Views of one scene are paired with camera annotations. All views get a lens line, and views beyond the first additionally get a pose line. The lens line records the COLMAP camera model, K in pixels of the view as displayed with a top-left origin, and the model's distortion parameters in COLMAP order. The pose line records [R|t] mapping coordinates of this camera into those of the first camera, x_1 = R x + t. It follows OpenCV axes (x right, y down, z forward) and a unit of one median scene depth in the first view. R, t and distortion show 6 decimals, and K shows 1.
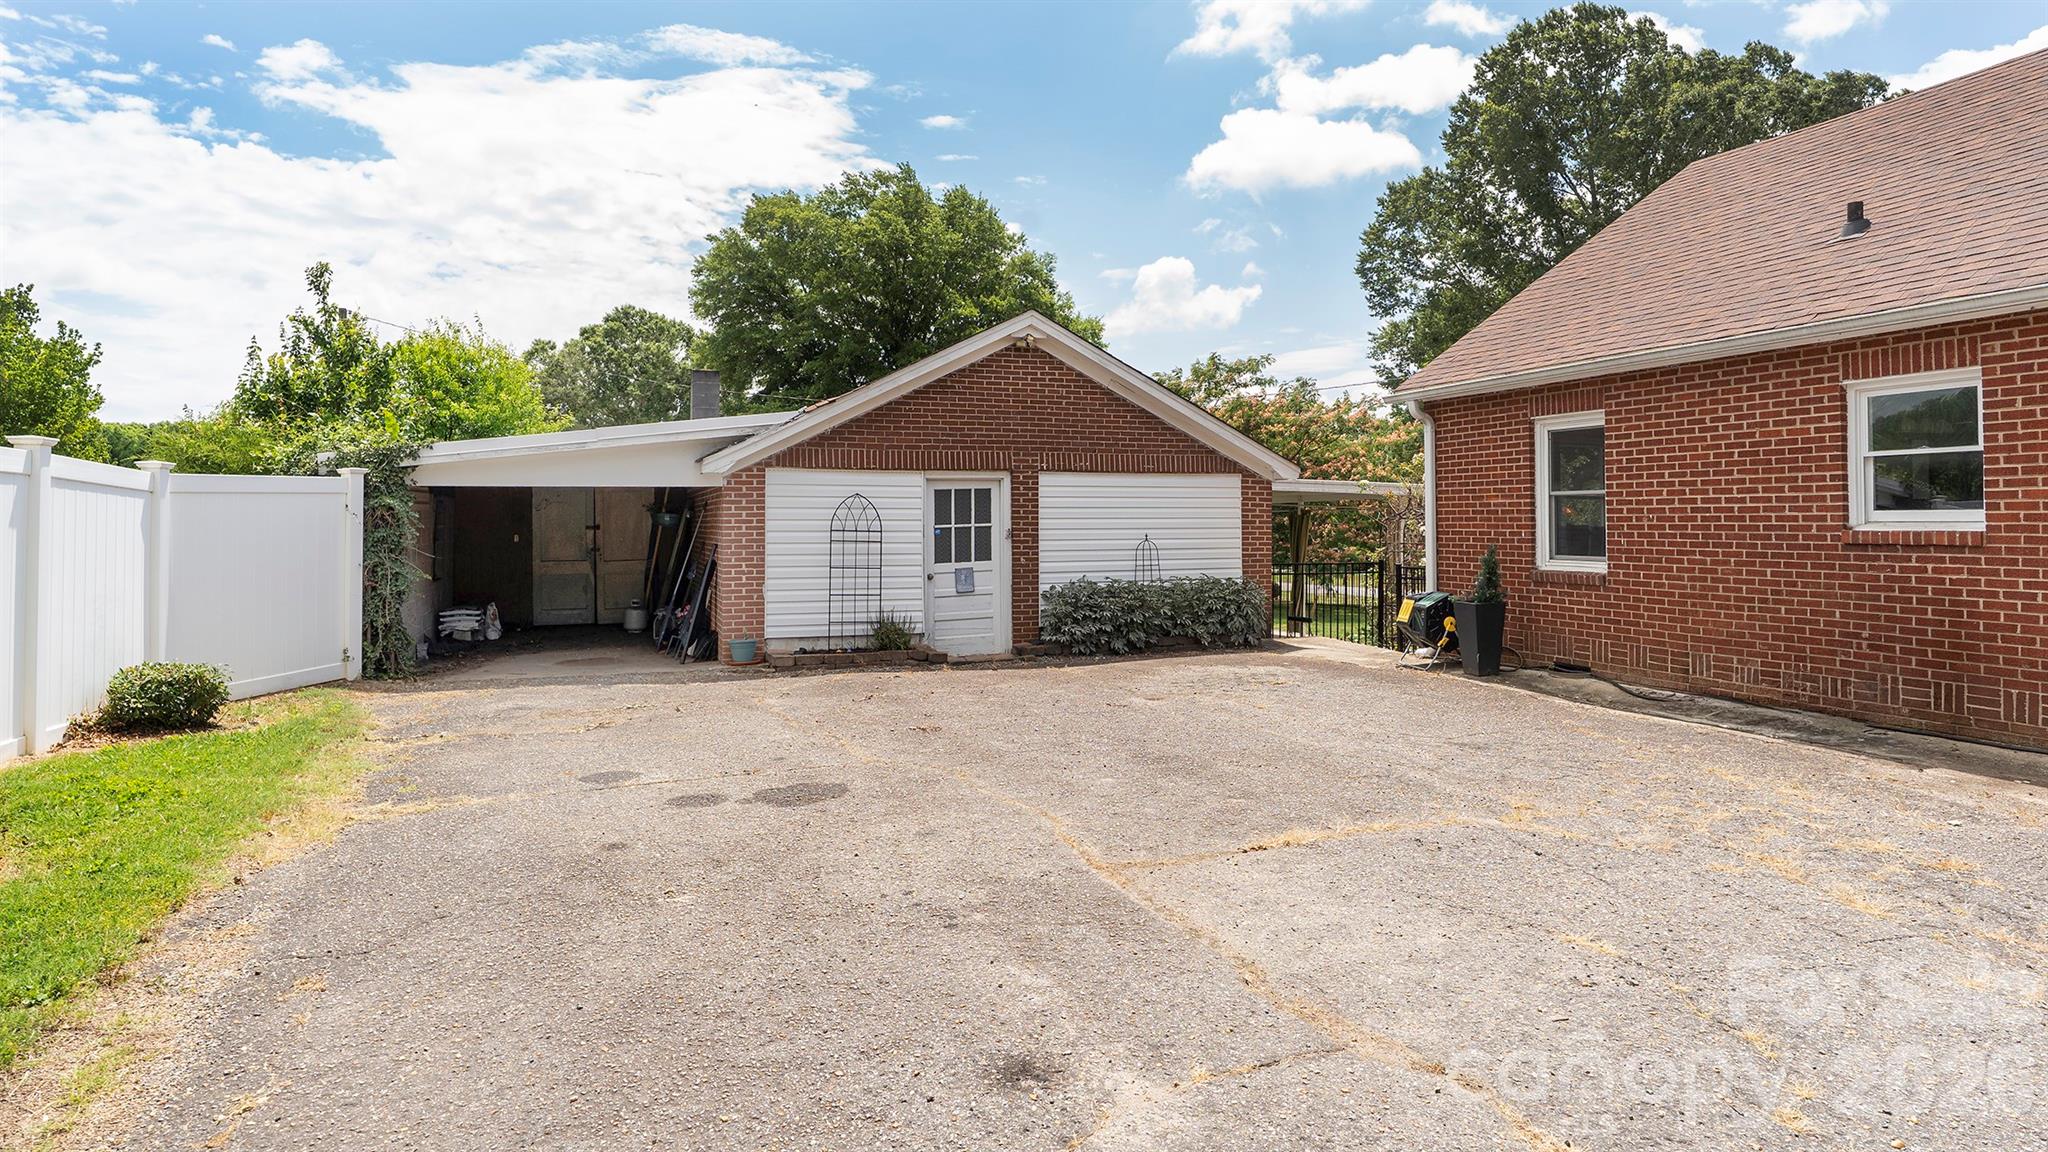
lens RADIAL K [[1089.5, 0, 1023.7], [0, 1089.5, 455.2], [0, 0, 1]] dist [0.002750, 0.000275]
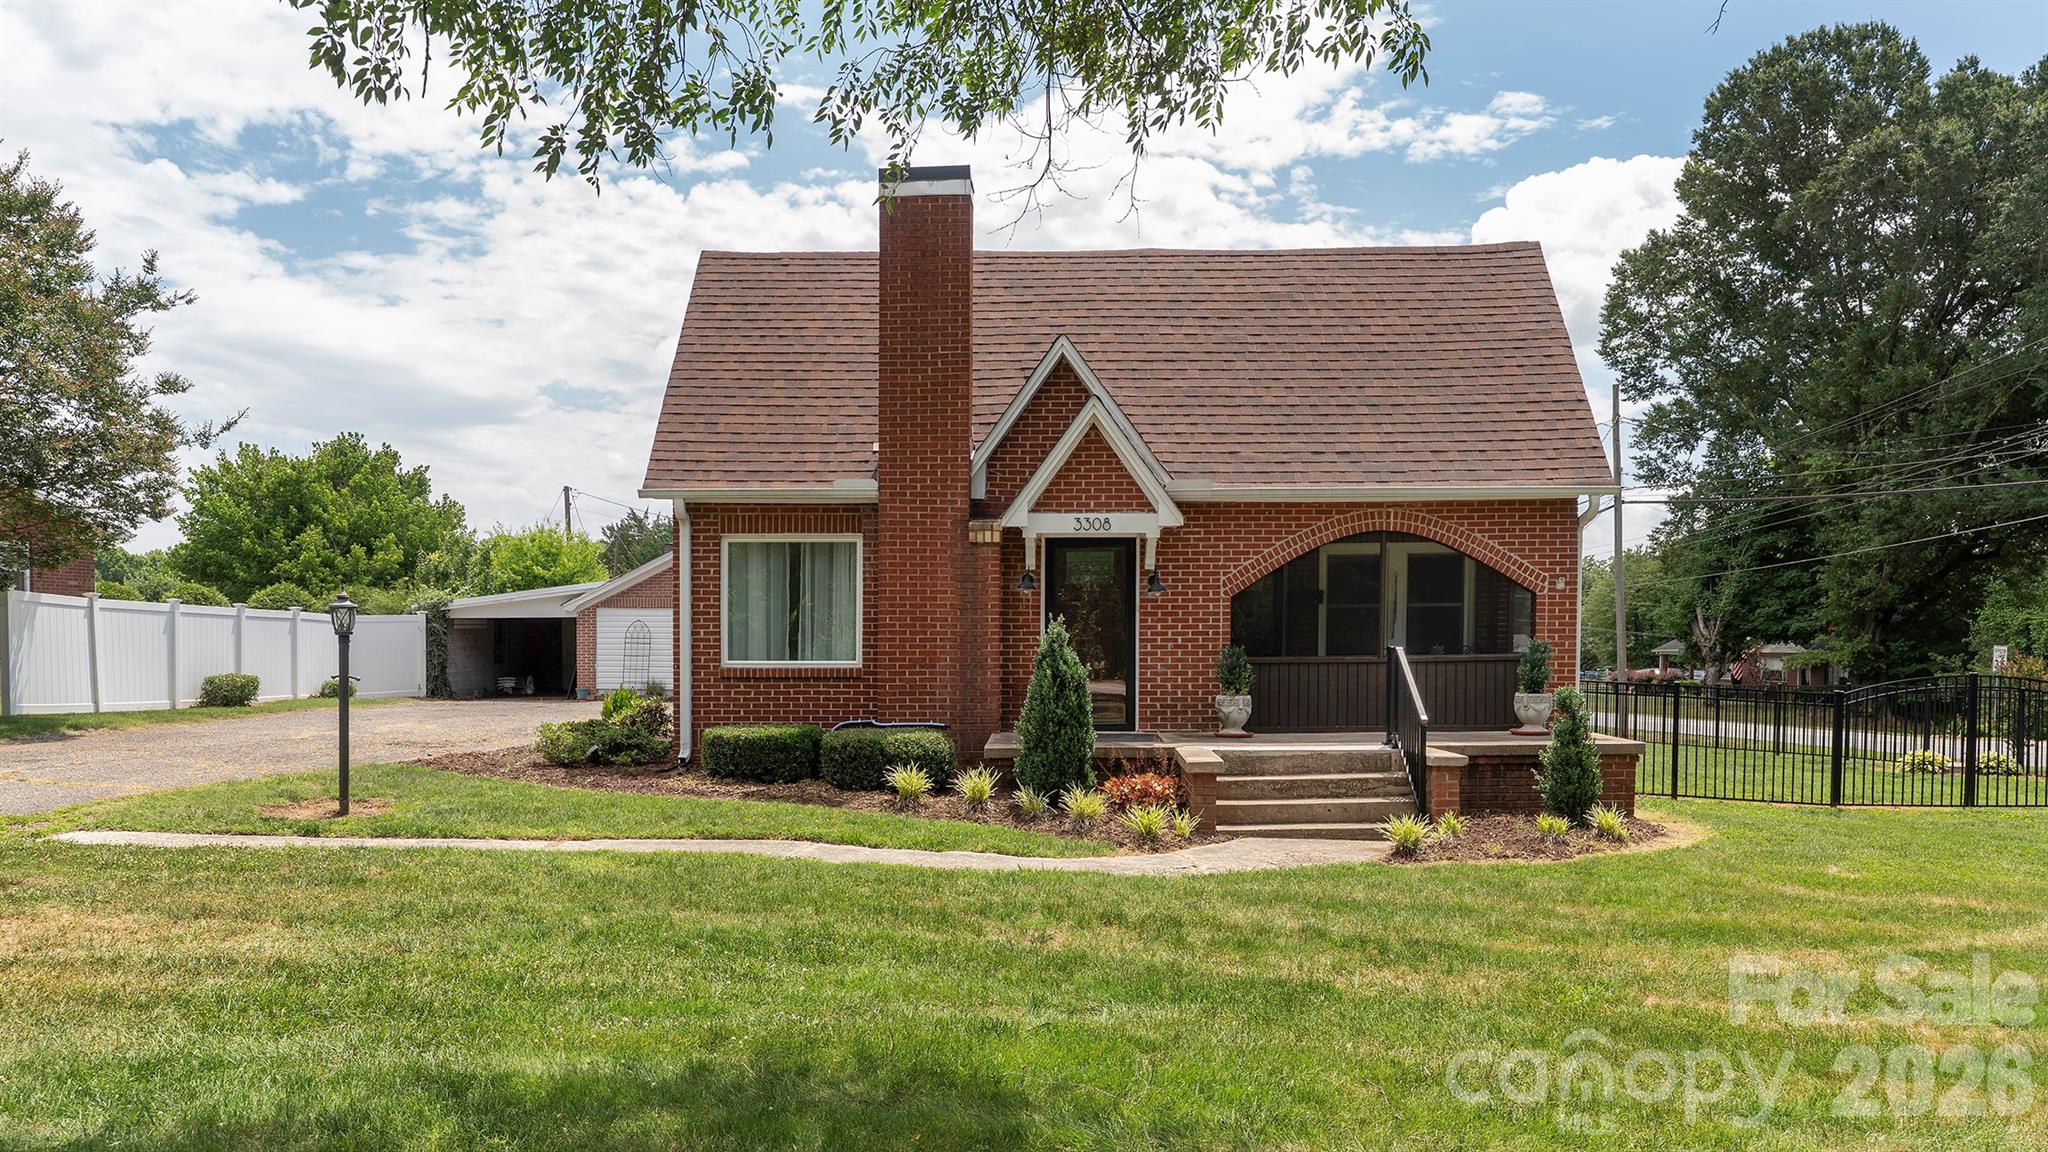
lens RADIAL K [[1432.7, 0, 1024.5], [0, 1432.7, 651.9], [0, 0, 1]] dist [-0.002340, -0.005327]
pose [[0.918345, 0.005494, -0.395744, 1.481976], [0.022353, 0.997588, 0.065720, -0.060536], [0.395150, -0.069200, 0.916006, -1.100000]]
